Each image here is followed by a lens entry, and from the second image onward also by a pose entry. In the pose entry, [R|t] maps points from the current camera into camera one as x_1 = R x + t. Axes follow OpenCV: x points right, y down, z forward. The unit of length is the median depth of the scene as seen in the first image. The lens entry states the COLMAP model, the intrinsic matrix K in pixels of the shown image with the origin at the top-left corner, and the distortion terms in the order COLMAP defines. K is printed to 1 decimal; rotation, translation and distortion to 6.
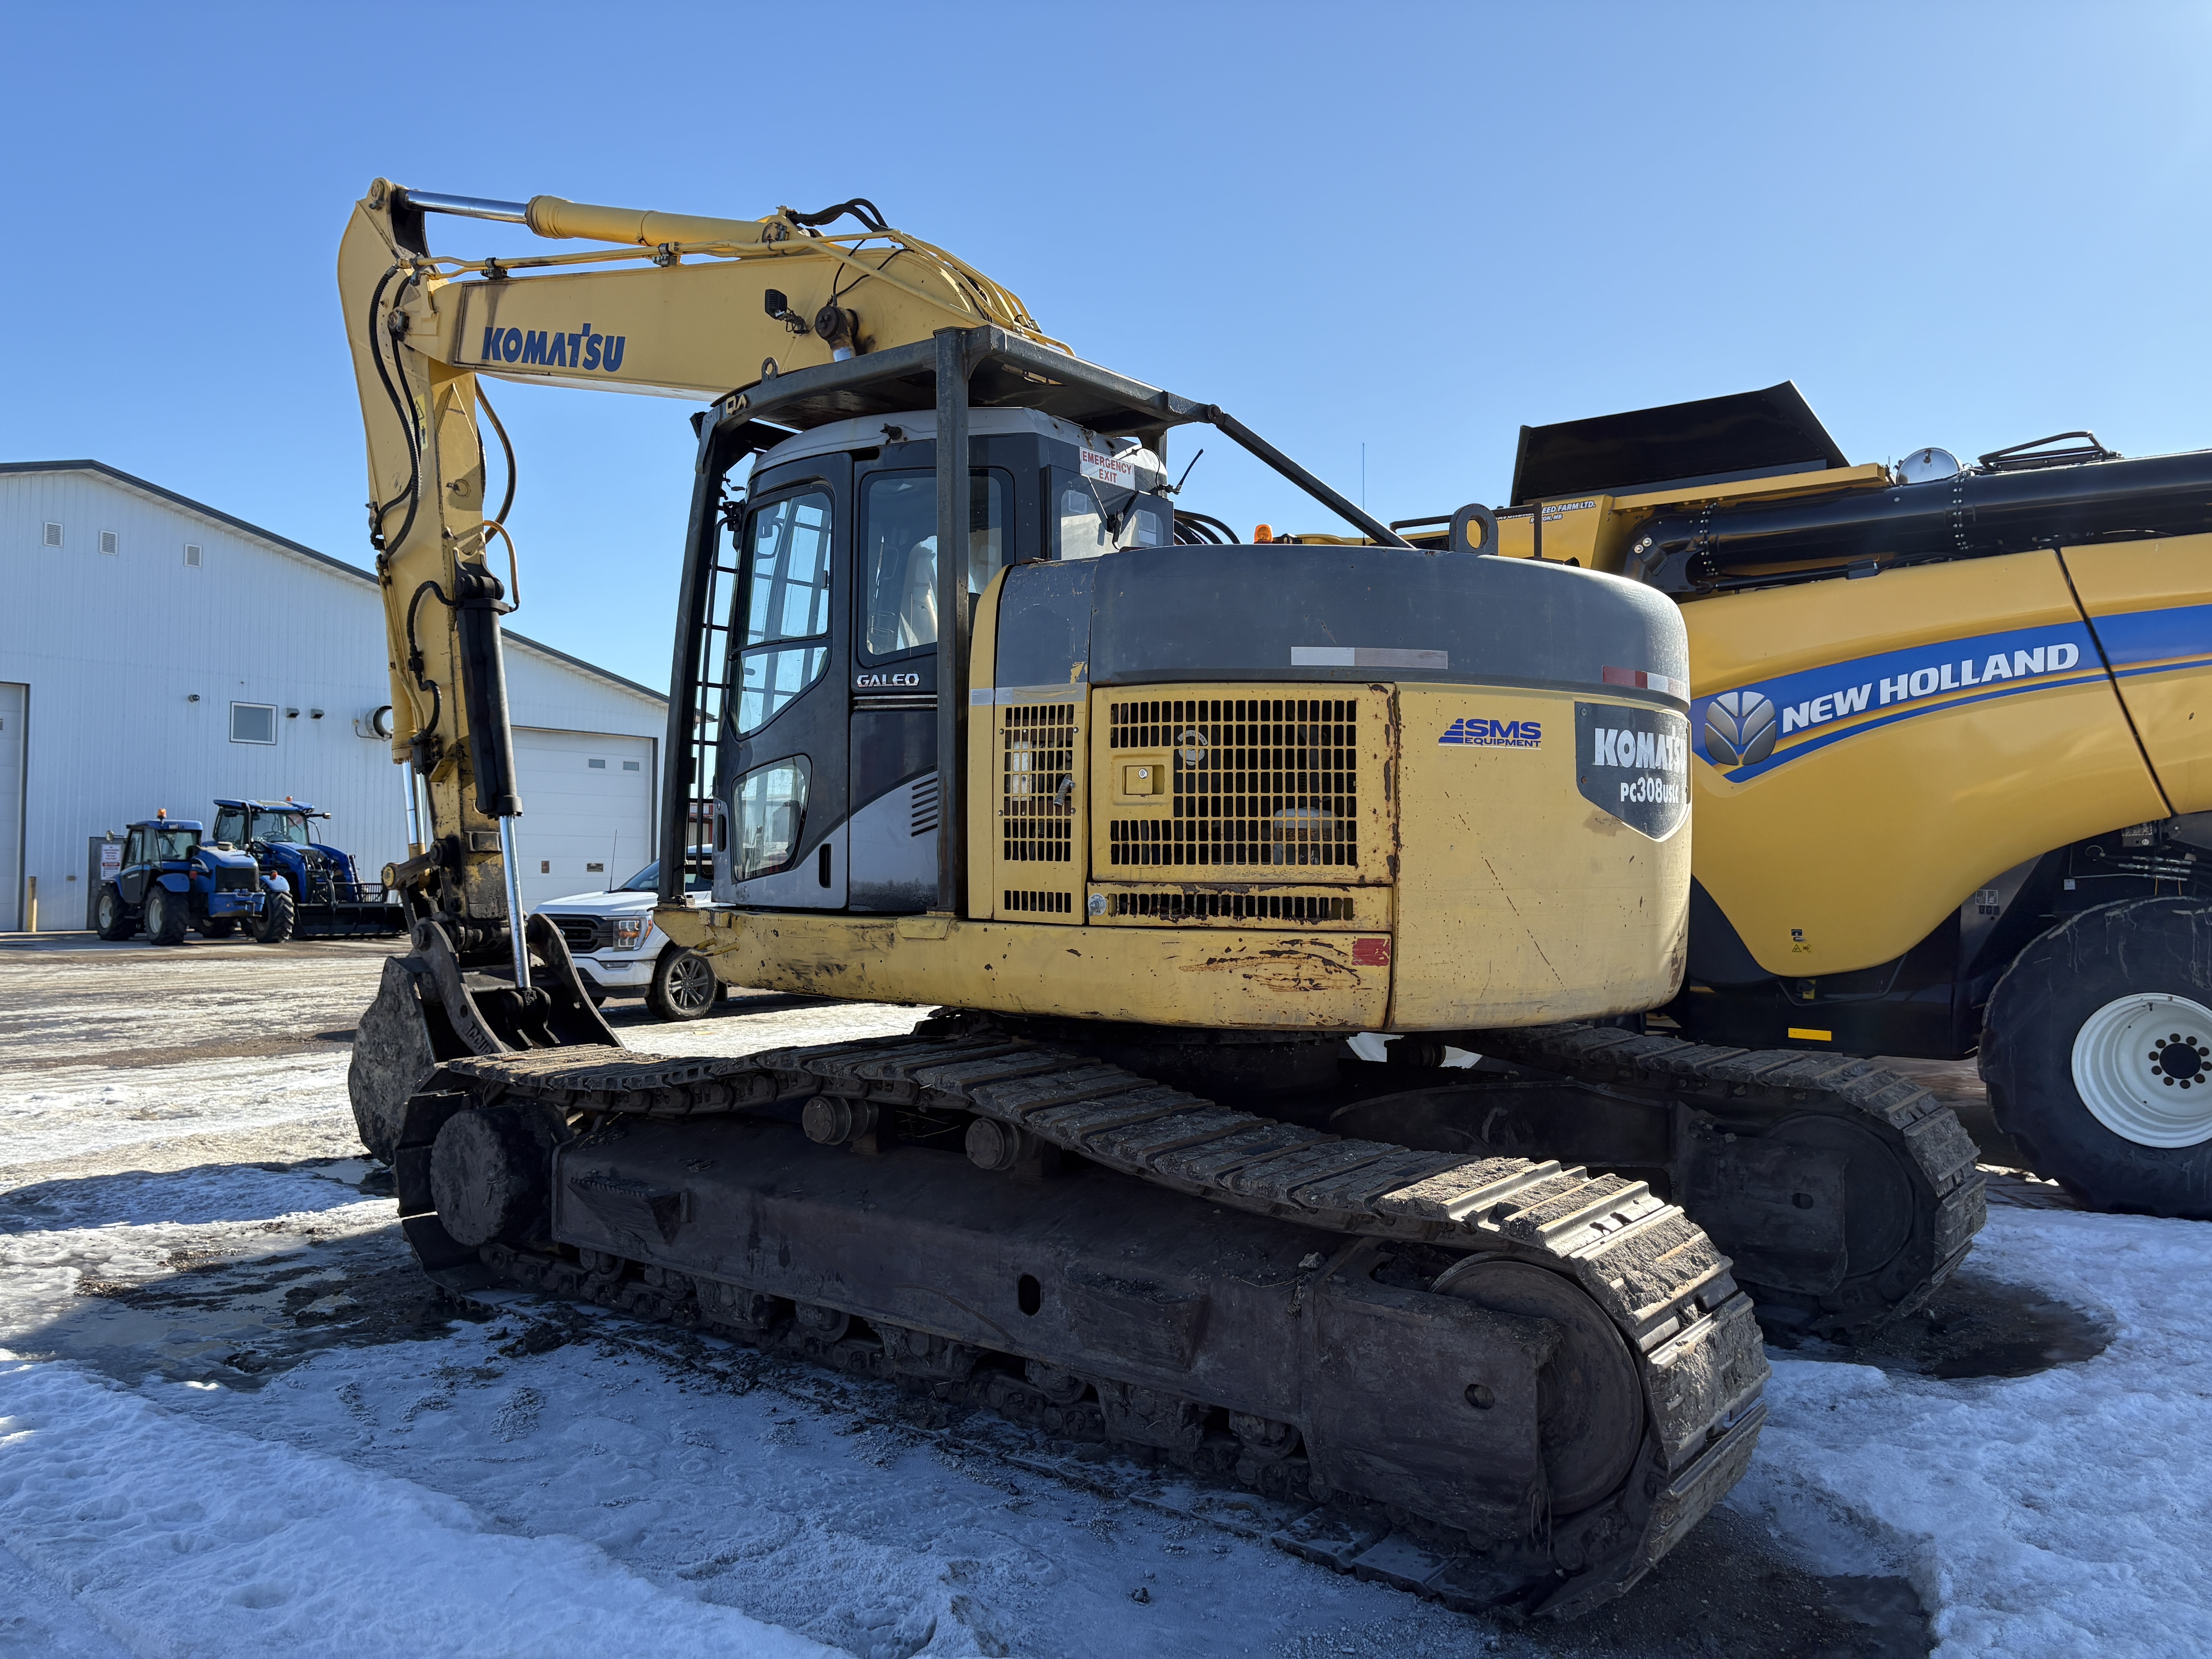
lens RADIAL K [[1672.2, 0, 1106.0], [0, 1672.2, 829.5], [0, 0, 1]] dist [0.104893, -0.162383]
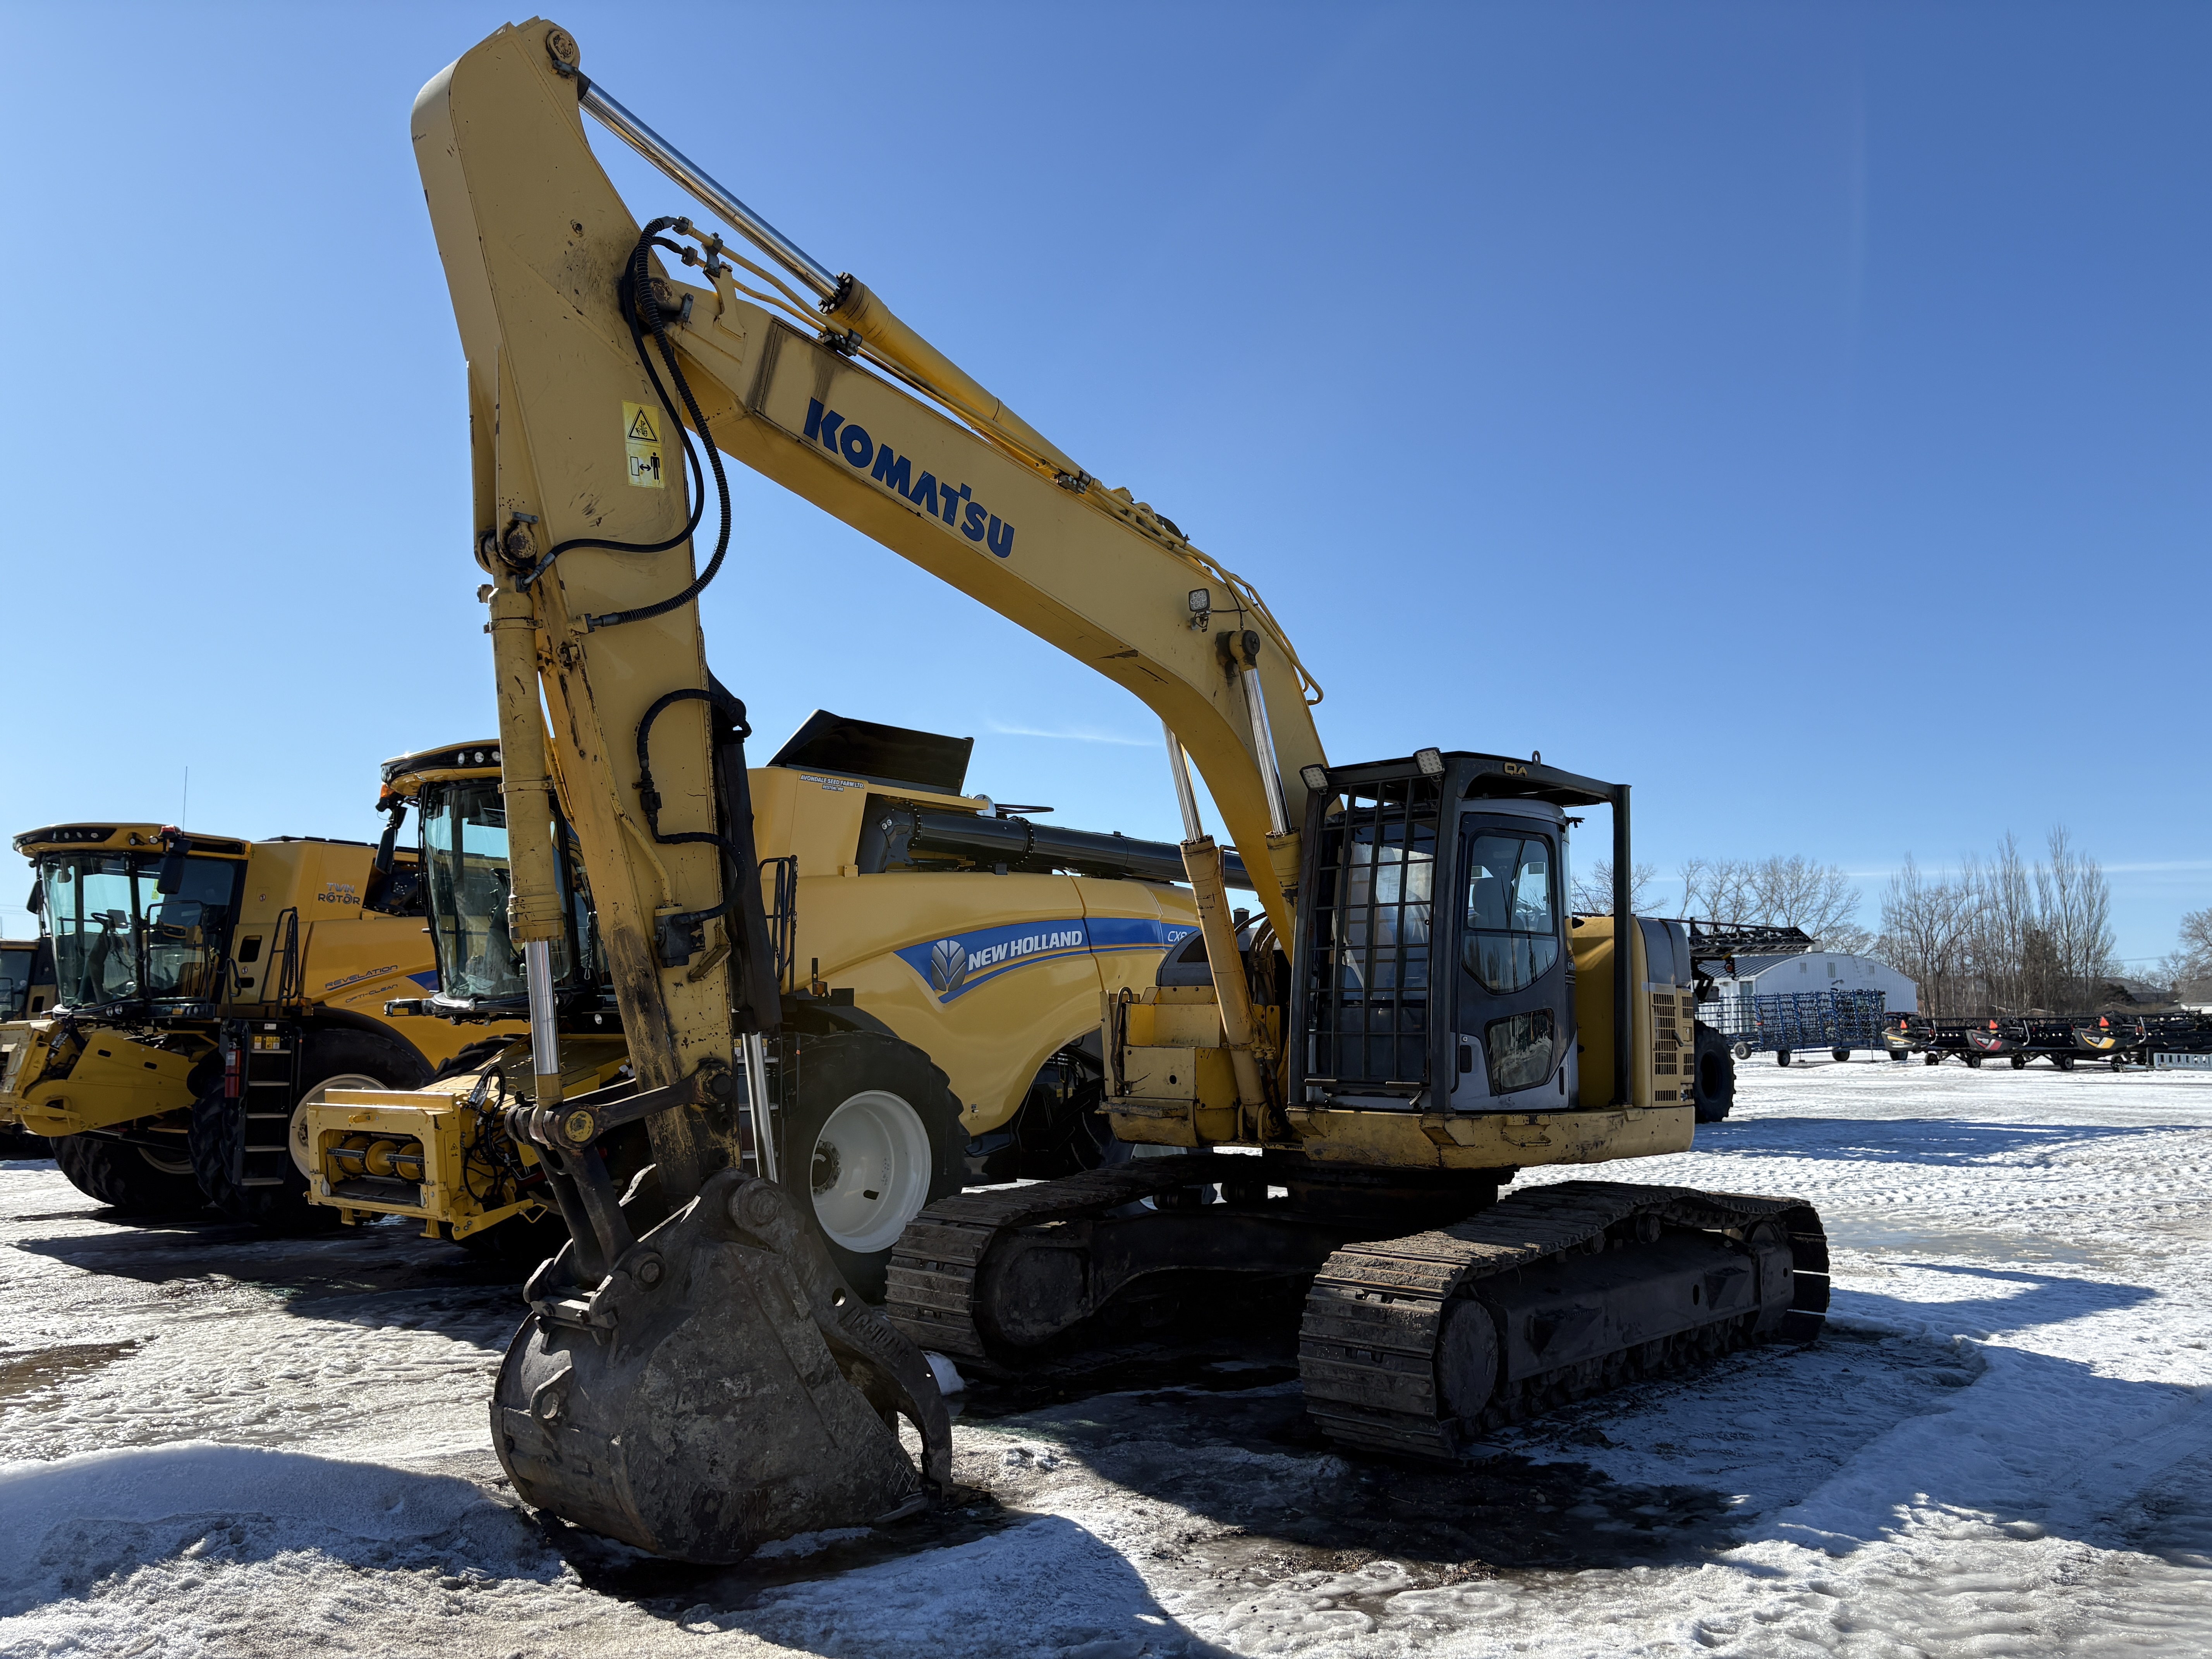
lens RADIAL K [[1672.2, 0, 1106.0], [0, 1672.2, 829.5], [0, 0, 1]] dist [0.104893, -0.162383]
pose [[0.052553, 0.114305, 0.992055, -1.123583], [-0.017773, 0.993377, -0.113516, -0.016197], [-0.998460, -0.011666, 0.054236, 0.841903]]
